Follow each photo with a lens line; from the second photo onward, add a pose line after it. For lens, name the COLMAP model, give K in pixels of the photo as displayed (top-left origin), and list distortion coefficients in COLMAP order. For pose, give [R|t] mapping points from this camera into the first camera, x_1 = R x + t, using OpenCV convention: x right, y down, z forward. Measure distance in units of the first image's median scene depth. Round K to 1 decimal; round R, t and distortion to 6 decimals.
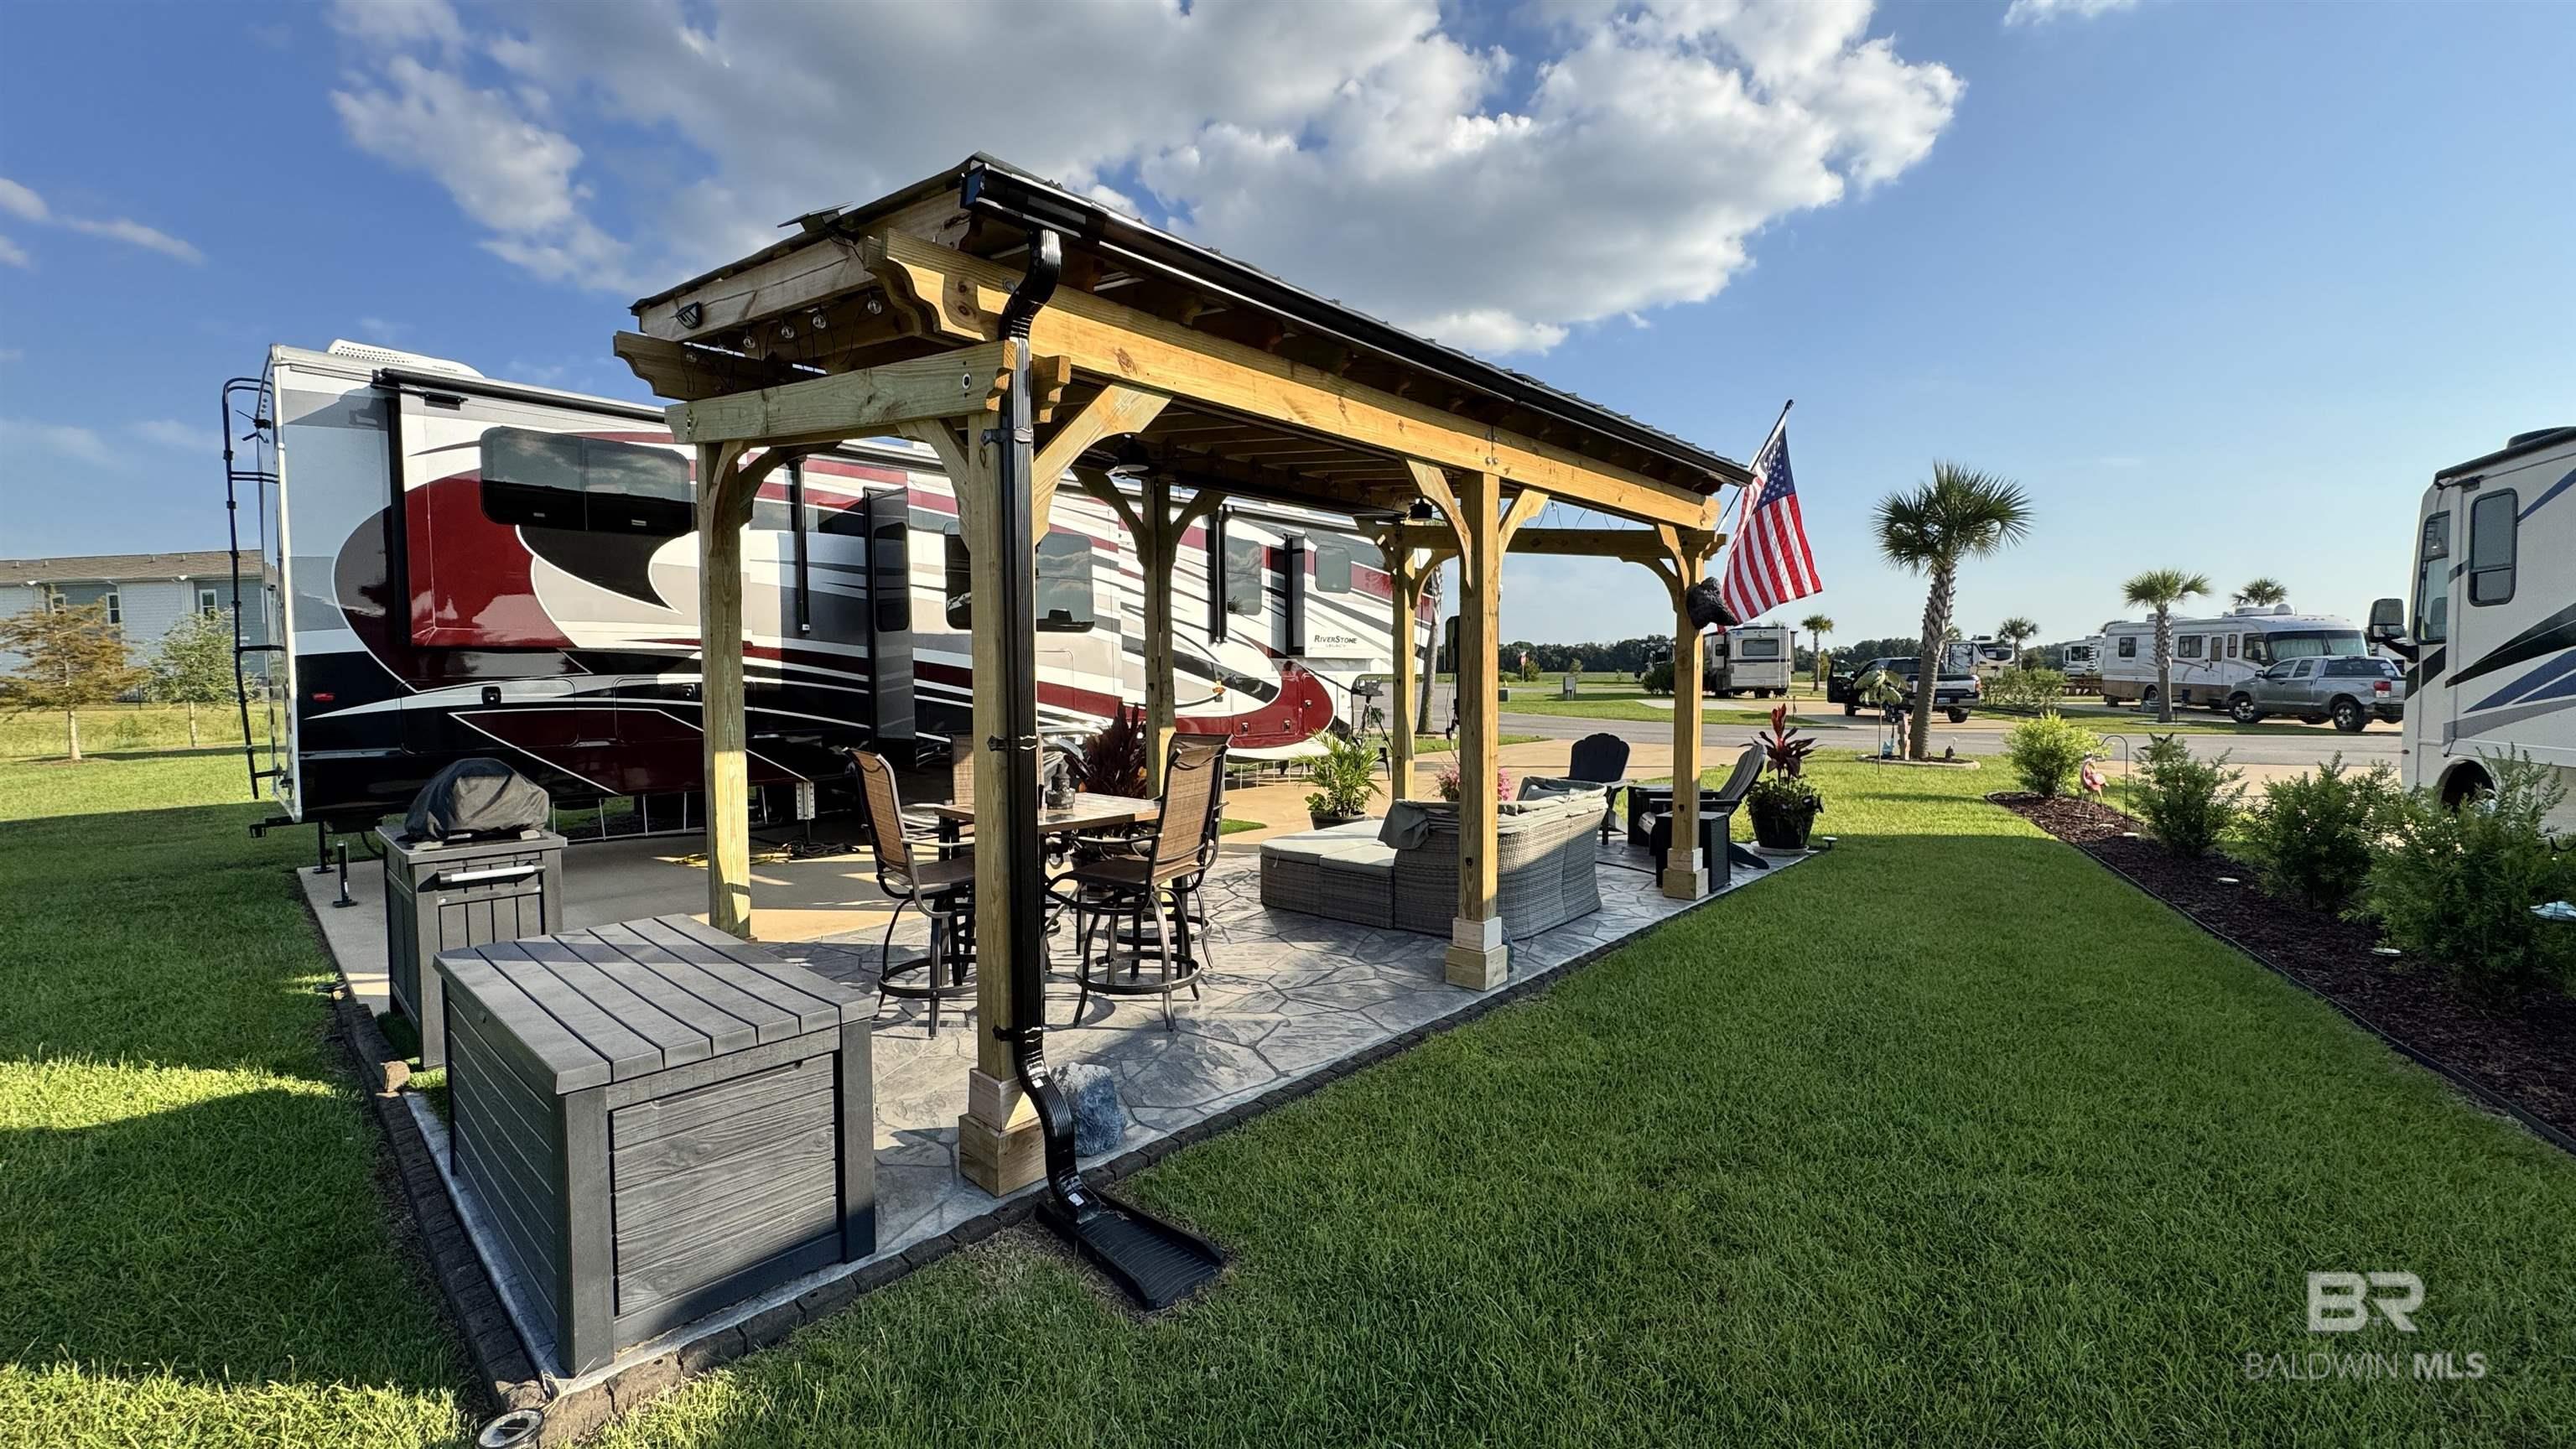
lens RADIAL K [[1020.3, 0, 1288.0], [0, 1020.3, 724.5], [0, 0, 1]] dist [-0.000786, -0.000074]
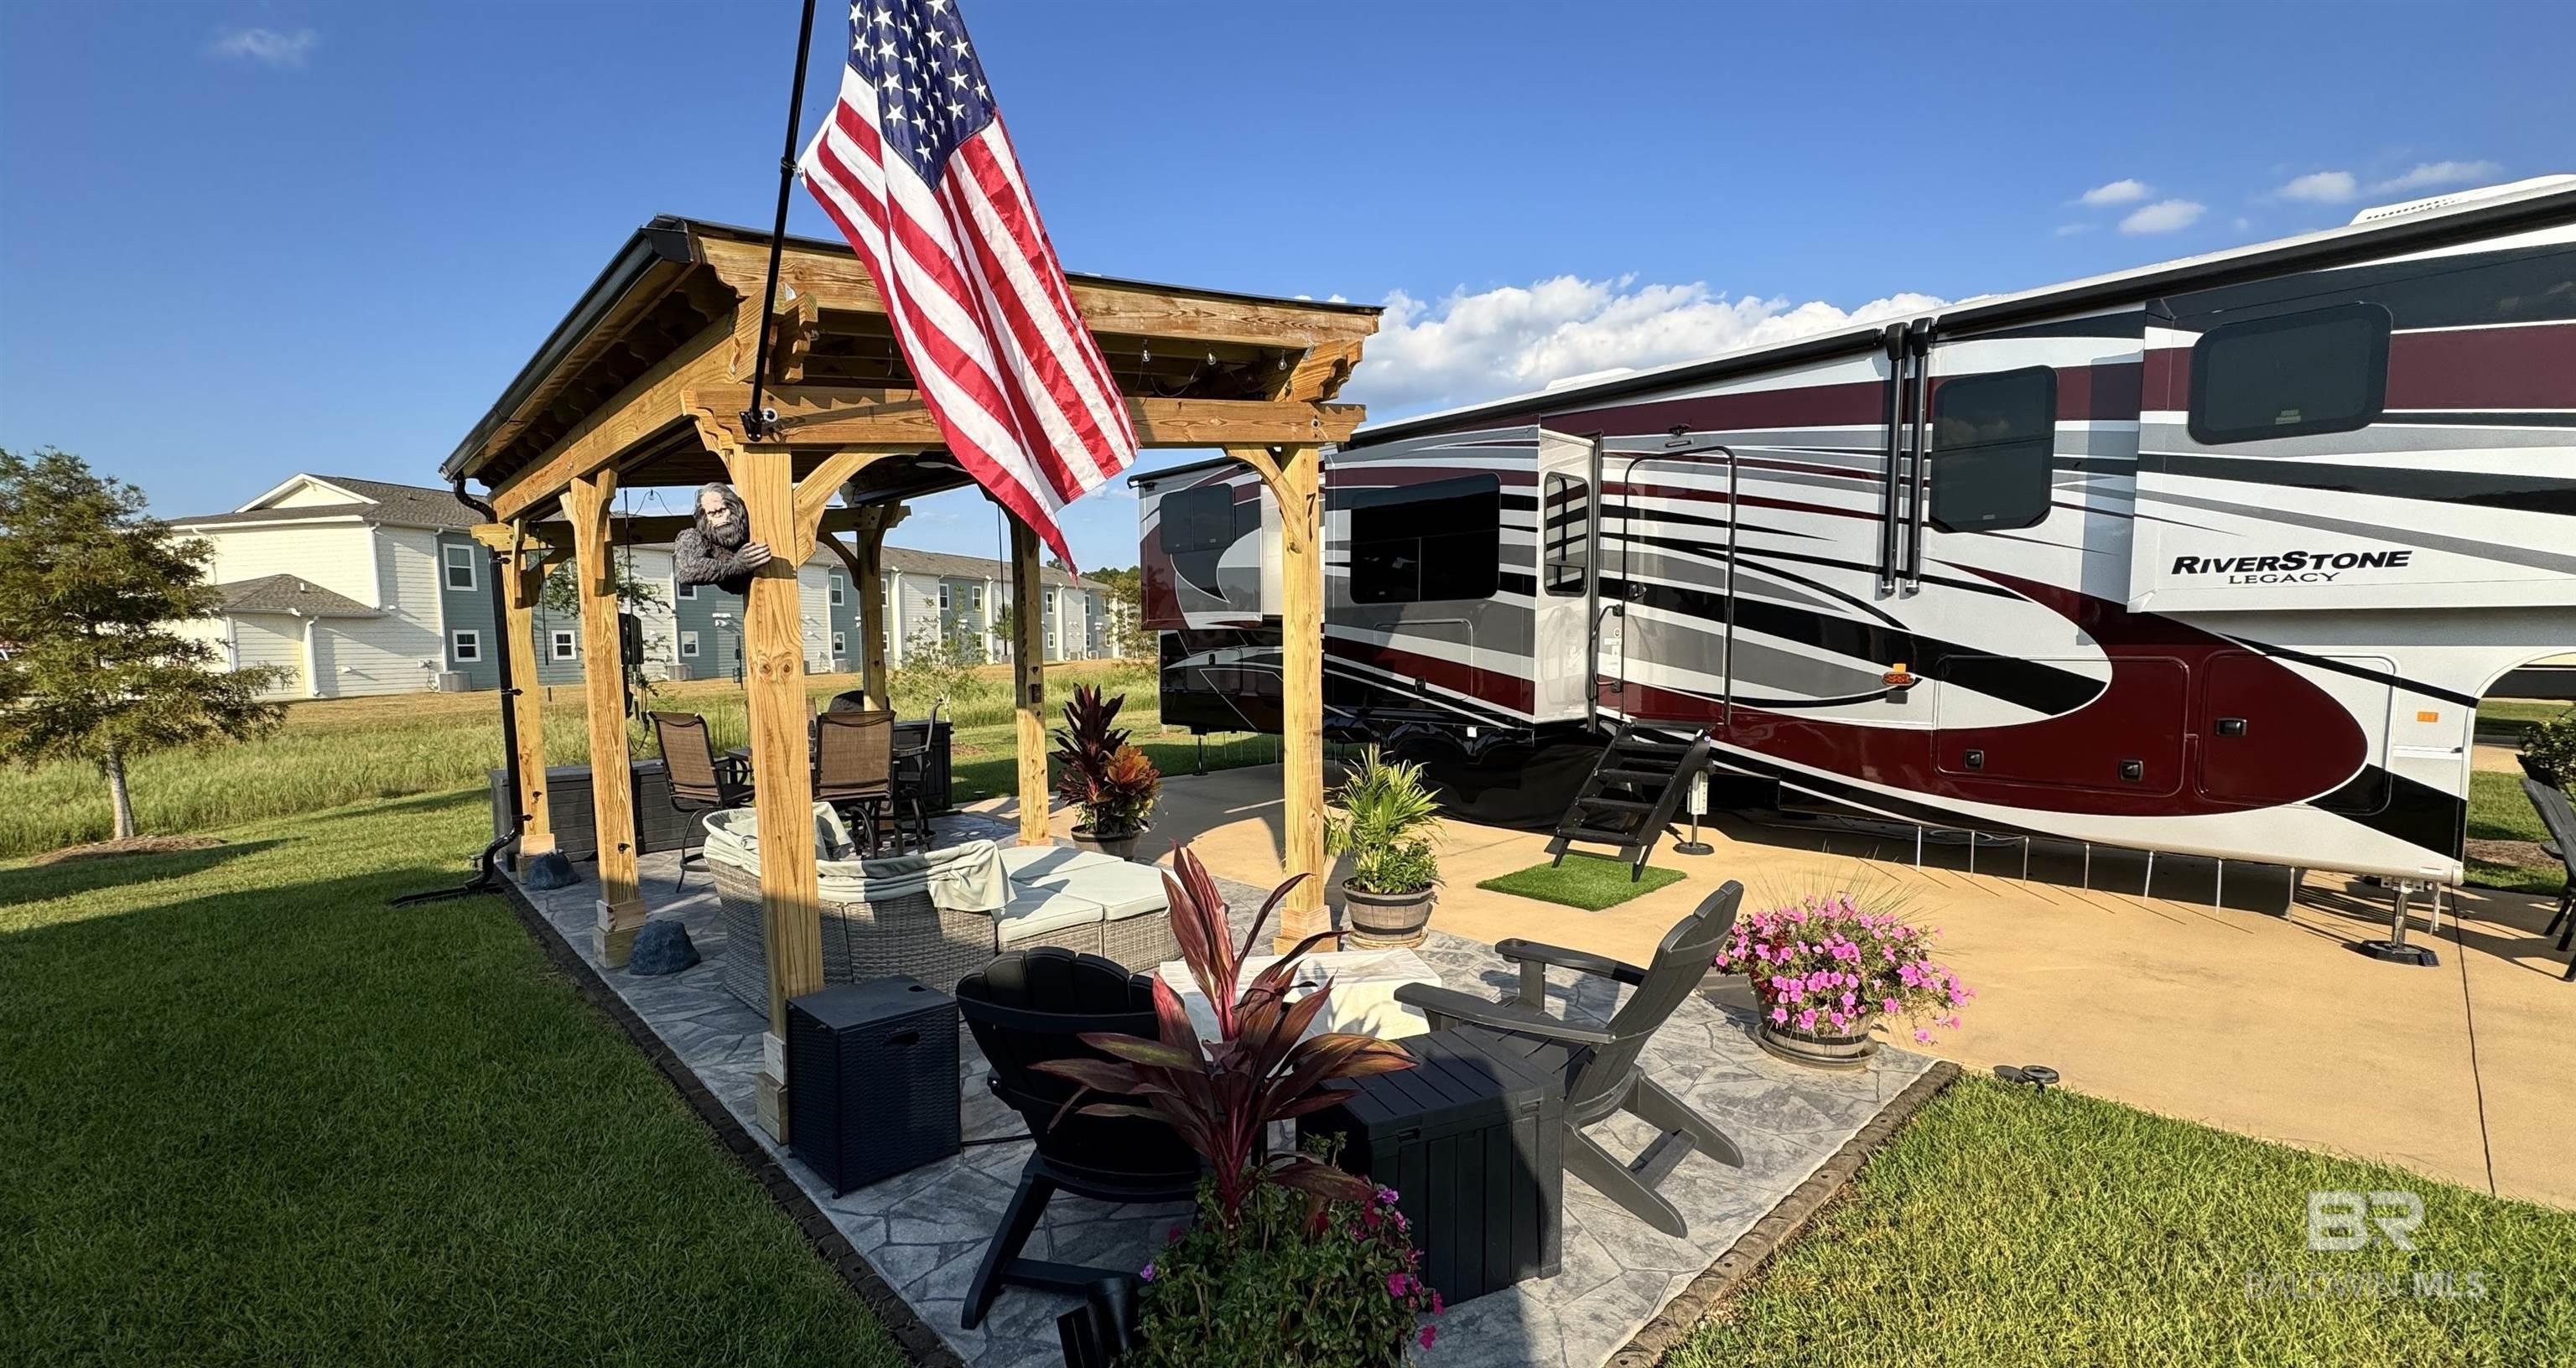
lens RADIAL K [[1048.6, 0, 1303.1], [0, 1048.6, 730.1], [0, 0, 1]] dist [-0.002145, -0.000070]
pose [[-0.060764, 0.095020, -0.993619, 0.453869], [-0.040652, 0.994397, 0.097580, -0.044272], [0.997324, 0.046322, -0.056561, 0.660730]]
